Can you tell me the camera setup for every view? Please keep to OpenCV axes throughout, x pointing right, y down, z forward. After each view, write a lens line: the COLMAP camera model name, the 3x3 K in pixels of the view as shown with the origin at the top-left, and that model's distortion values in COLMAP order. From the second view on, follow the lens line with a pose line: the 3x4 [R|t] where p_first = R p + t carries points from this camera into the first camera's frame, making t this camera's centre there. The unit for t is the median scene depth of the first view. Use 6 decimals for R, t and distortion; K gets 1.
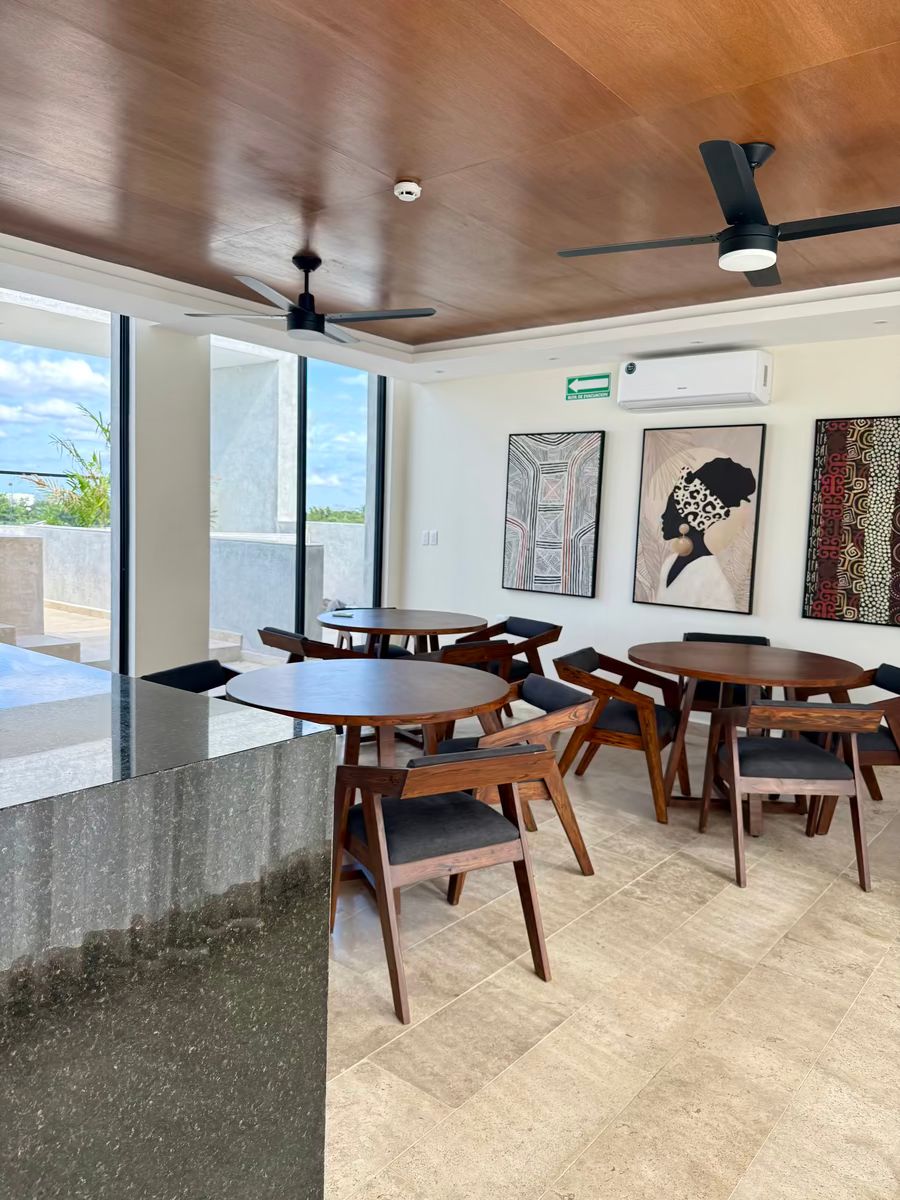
lens RADIAL K [[860.9, 0, 451.5], [0, 860.9, 602.8], [0, 0, 1]] dist [0.020229, -0.043537]
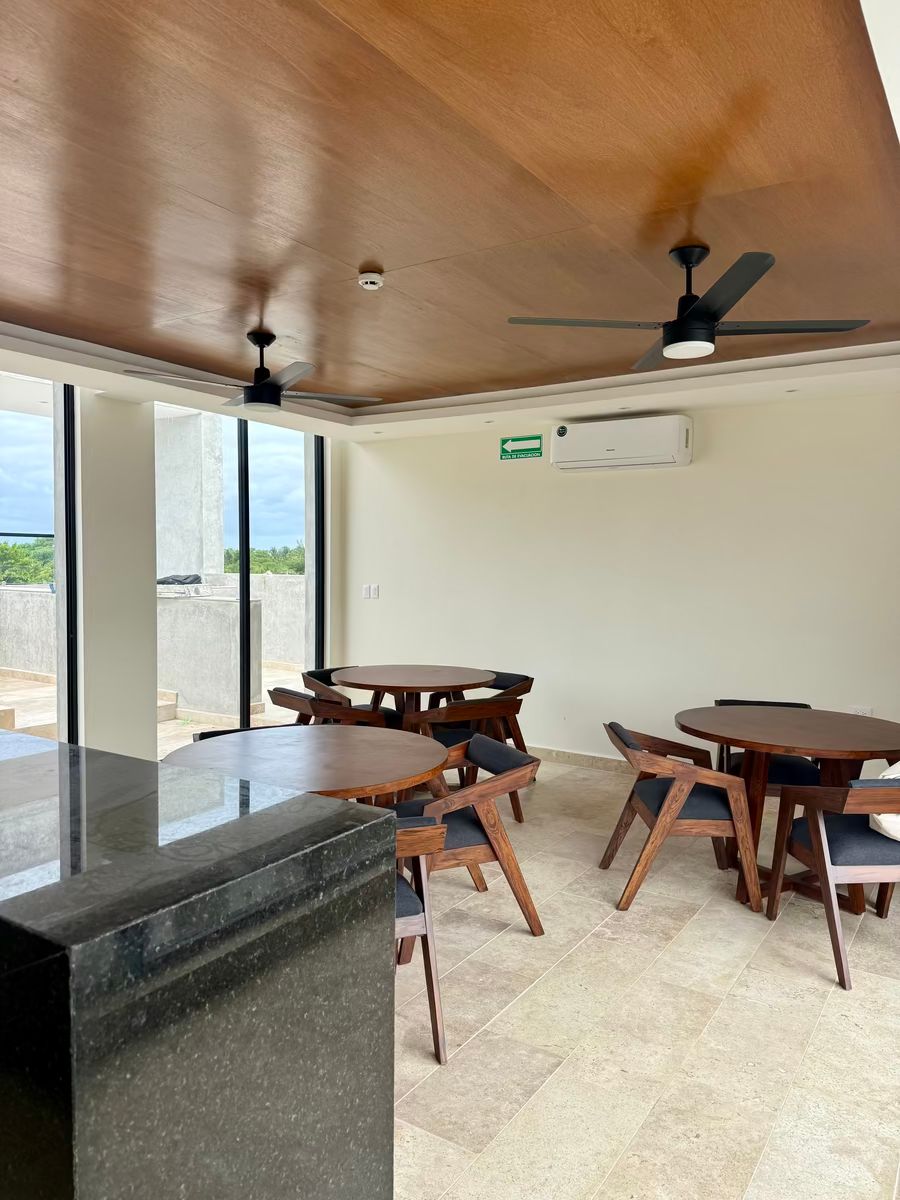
lens RADIAL K [[860.9, 0, 441.6], [0, 860.9, 608.4], [0, 0, 1]] dist [0.020229, -0.043537]
pose [[0.994746, -0.027979, 0.098473, -0.096543], [0.031602, 0.998872, -0.035427, -0.039139], [-0.097371, 0.038353, 0.994509, -0.062680]]
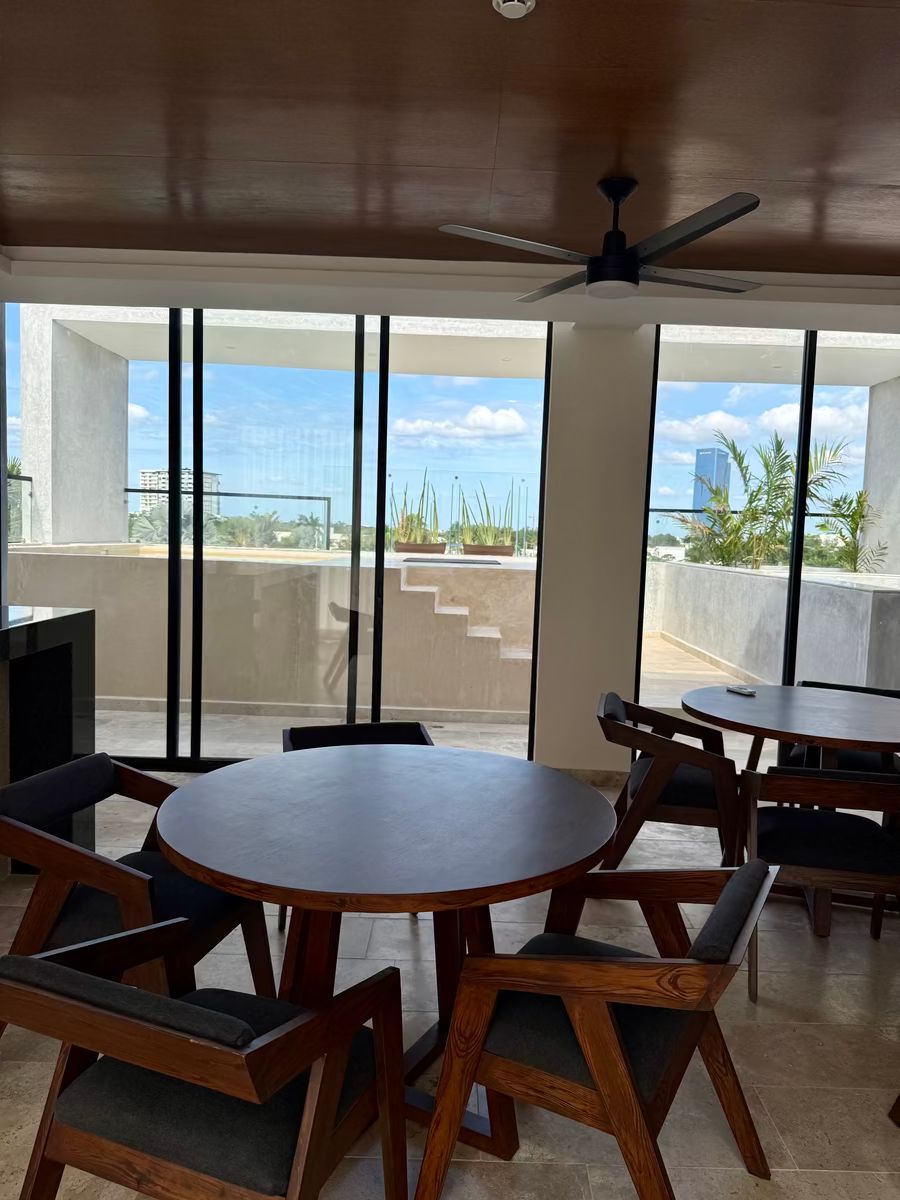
lens RADIAL K [[860.9, 0, 446.3], [0, 860.9, 597.0], [0, 0, 1]] dist [0.020229, -0.043537]
pose [[0.638028, 0.053751, -0.768135, 0.462351], [-0.091772, 0.995758, -0.006549, -0.062954], [0.764525, 0.074672, 0.640254, 0.702960]]
